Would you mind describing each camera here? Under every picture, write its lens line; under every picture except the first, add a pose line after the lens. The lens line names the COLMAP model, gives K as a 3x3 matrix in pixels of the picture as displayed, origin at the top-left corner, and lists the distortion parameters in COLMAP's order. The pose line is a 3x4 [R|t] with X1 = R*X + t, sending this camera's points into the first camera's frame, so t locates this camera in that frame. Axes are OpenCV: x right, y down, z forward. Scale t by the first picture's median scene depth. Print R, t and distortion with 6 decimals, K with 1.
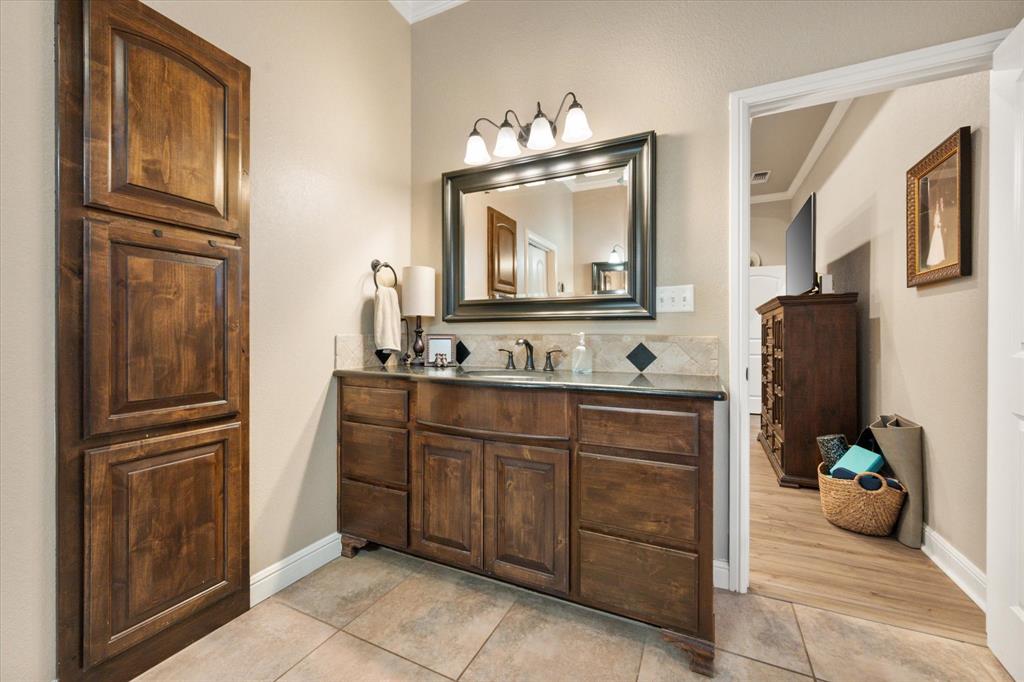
lens RADIAL K [[405.4, 0, 512.0], [0, 405.4, 338.1], [0, 0, 1]] dist [-0.000053, 0.000047]
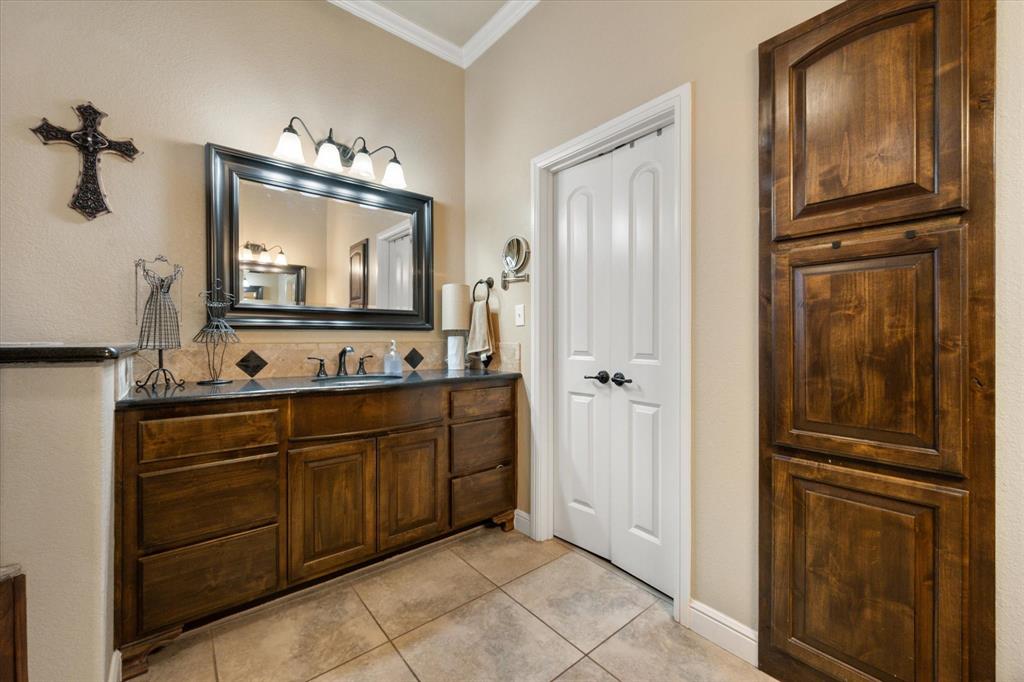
lens RADIAL K [[405.4, 0, 512.0], [0, 405.4, 338.1], [0, 0, 1]] dist [-0.000053, 0.000047]
pose [[-0.404273, -0.003084, -0.914633, 0.252718], [-0.008936, 0.999960, 0.000578, -0.038078], [0.914595, 0.008407, -0.404284, 0.662701]]
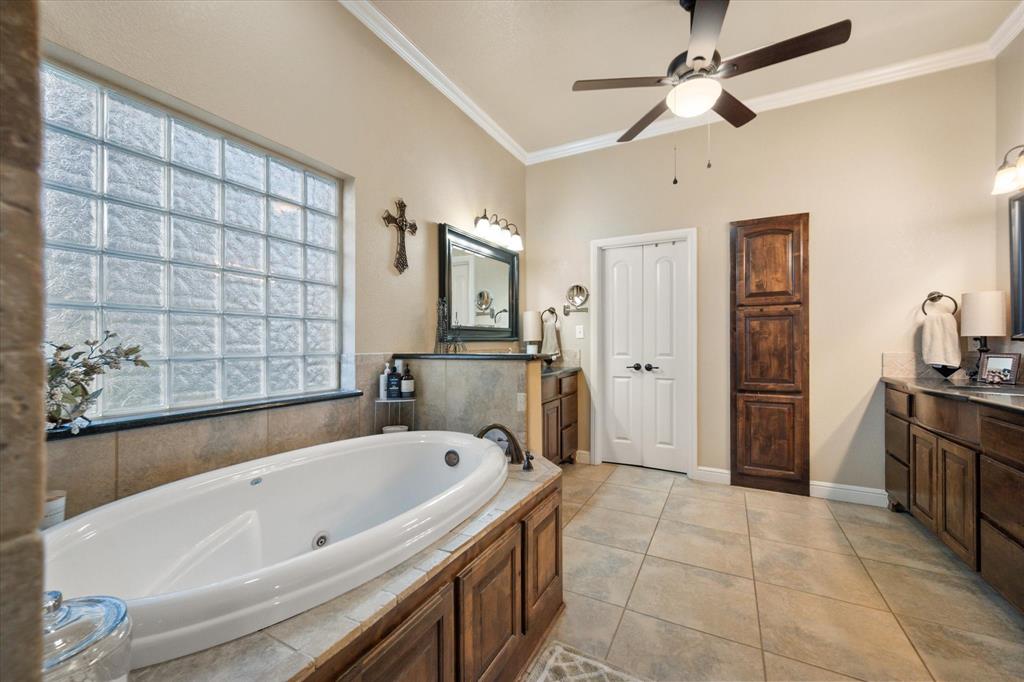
lens RADIAL K [[394.7, 0, 513.9], [0, 394.7, 343.3], [0, 0, 1]] dist [-0.000800, -0.000070]
pose [[-0.038310, -0.000784, -0.999266, 1.453363], [-0.001305, 0.999999, -0.000734, -0.053222], [0.999265, 0.001276, -0.038311, -0.365457]]
